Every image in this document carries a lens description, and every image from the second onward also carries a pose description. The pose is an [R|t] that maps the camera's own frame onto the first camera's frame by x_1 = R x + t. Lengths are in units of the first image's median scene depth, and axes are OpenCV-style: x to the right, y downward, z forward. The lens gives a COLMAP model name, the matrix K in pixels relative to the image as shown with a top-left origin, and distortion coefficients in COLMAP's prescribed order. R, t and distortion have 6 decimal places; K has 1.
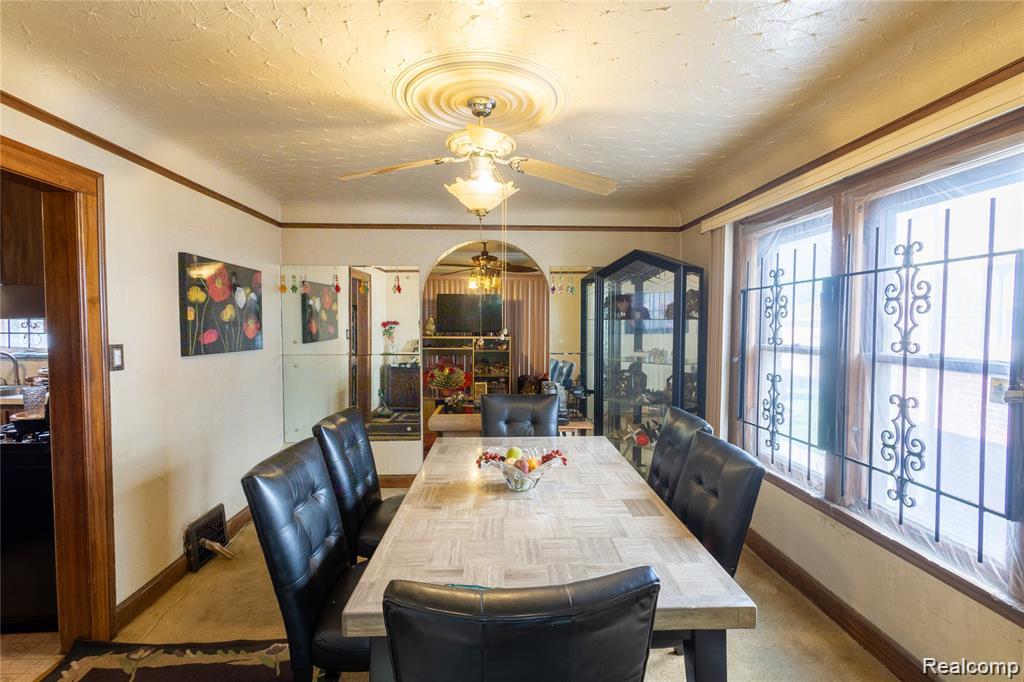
lens RADIAL K [[476.6, 0, 514.9], [0, 476.6, 341.7], [0, 0, 1]] dist [-0.002048, 0.000998]
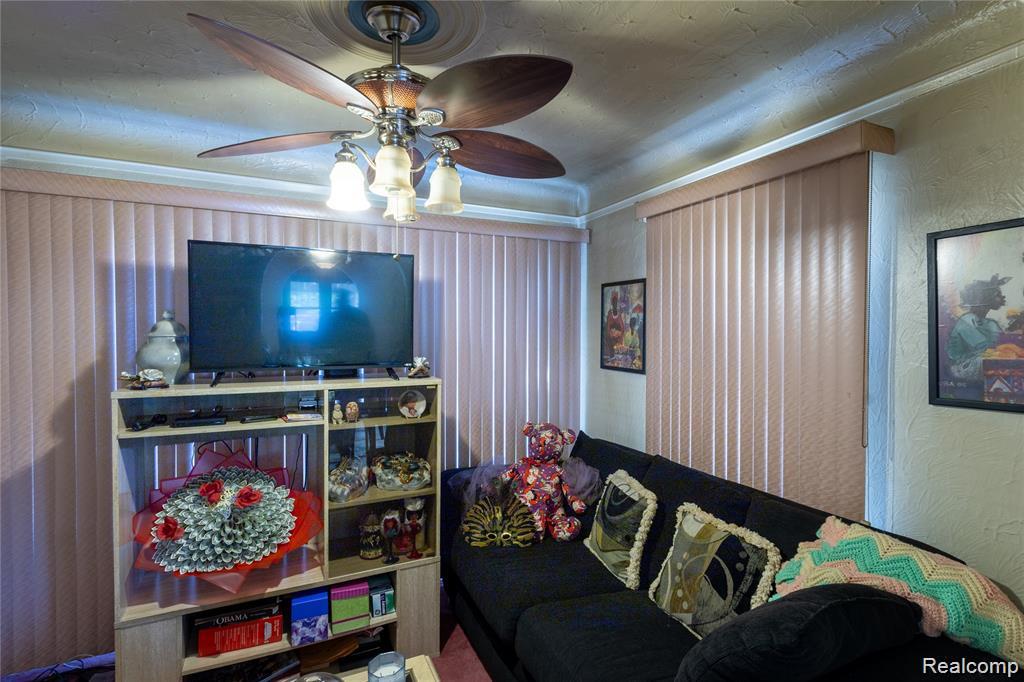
lens RADIAL K [[476.6, 0, 508.1], [0, 476.6, 341.4], [0, 0, 1]] dist [-0.002048, 0.000998]
pose [[0.923843, -0.013119, 0.382546, -0.093438], [0.022946, 0.999513, -0.021137, -0.028049], [-0.382083, 0.028305, 0.923695, 0.651215]]
